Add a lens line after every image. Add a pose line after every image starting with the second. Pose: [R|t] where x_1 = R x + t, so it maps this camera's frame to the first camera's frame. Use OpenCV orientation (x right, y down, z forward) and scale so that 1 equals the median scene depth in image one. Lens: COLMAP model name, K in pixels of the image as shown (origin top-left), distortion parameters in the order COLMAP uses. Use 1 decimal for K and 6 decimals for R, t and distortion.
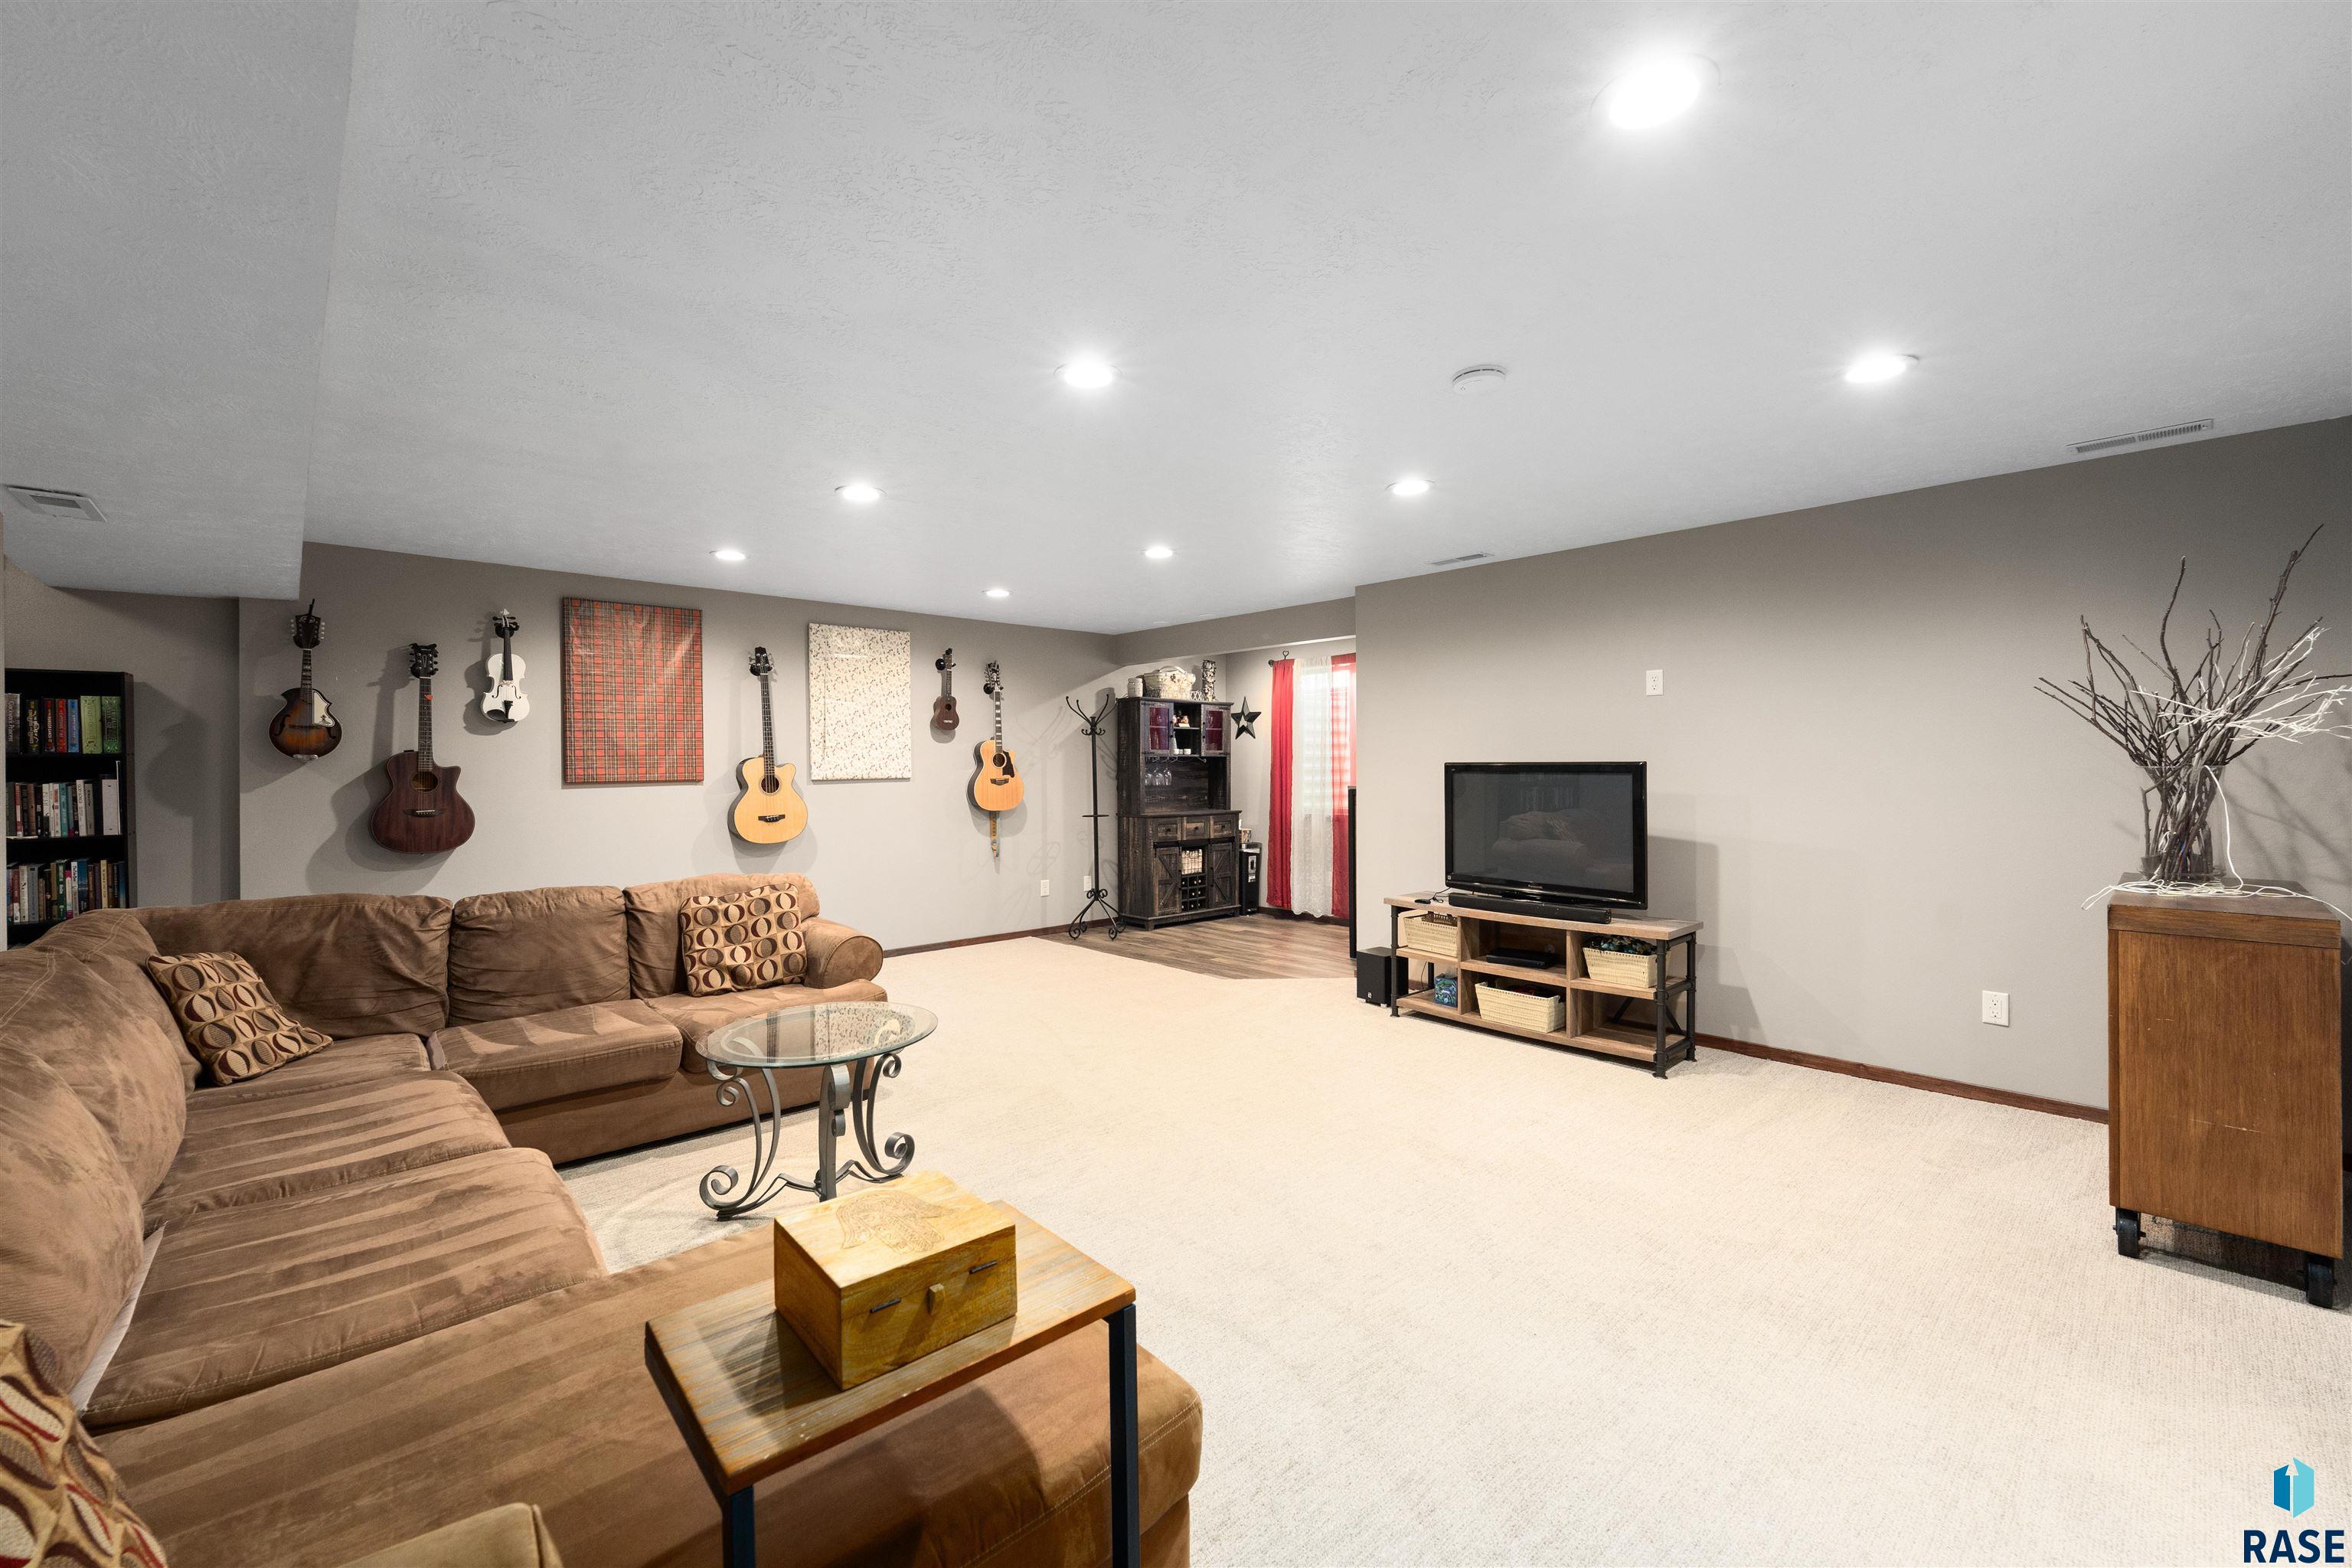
lens RADIAL K [[954.3, 0, 1176.6], [0, 954.3, 781.2], [0, 0, 1]] dist [-0.000380, -0.000216]
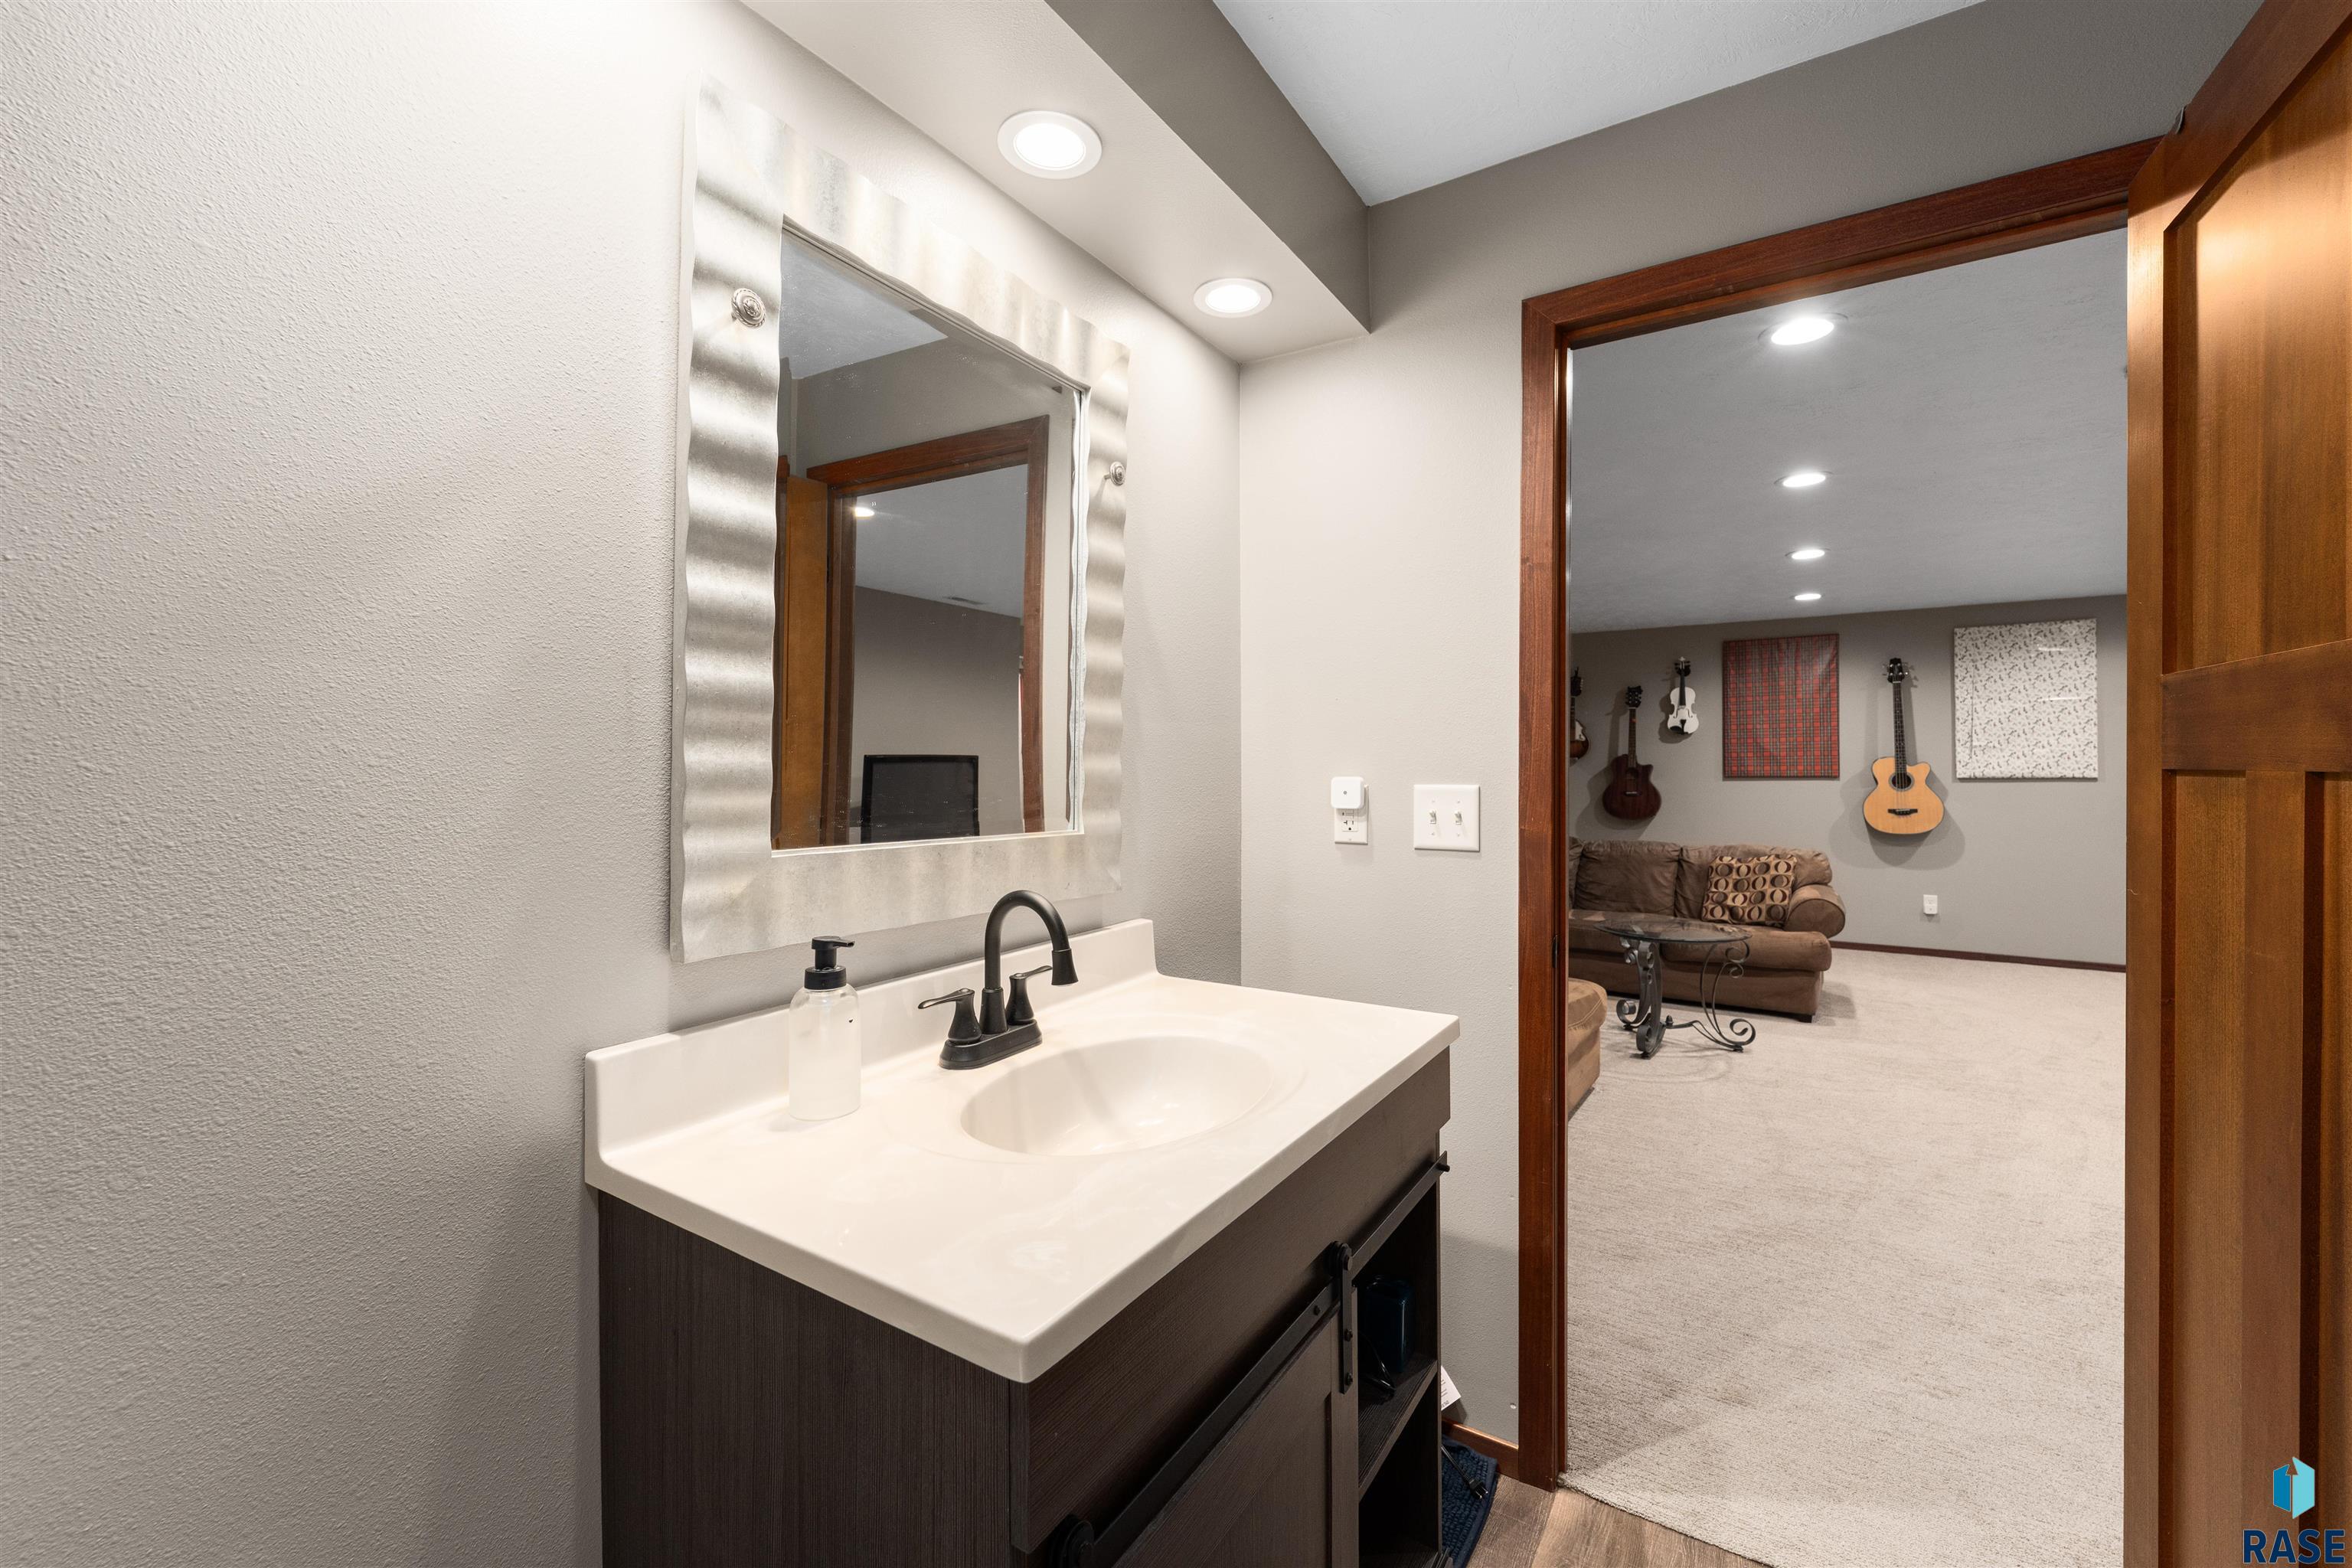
lens RADIAL K [[954.3, 0, 1176.6], [0, 954.3, 781.2], [0, 0, 1]] dist [-0.000380, -0.000216]
pose [[0.245589, 0.019143, -0.969185, 0.555474], [-0.015964, 0.999749, 0.015701, -0.000443], [0.969243, 0.011616, 0.245833, -0.117639]]
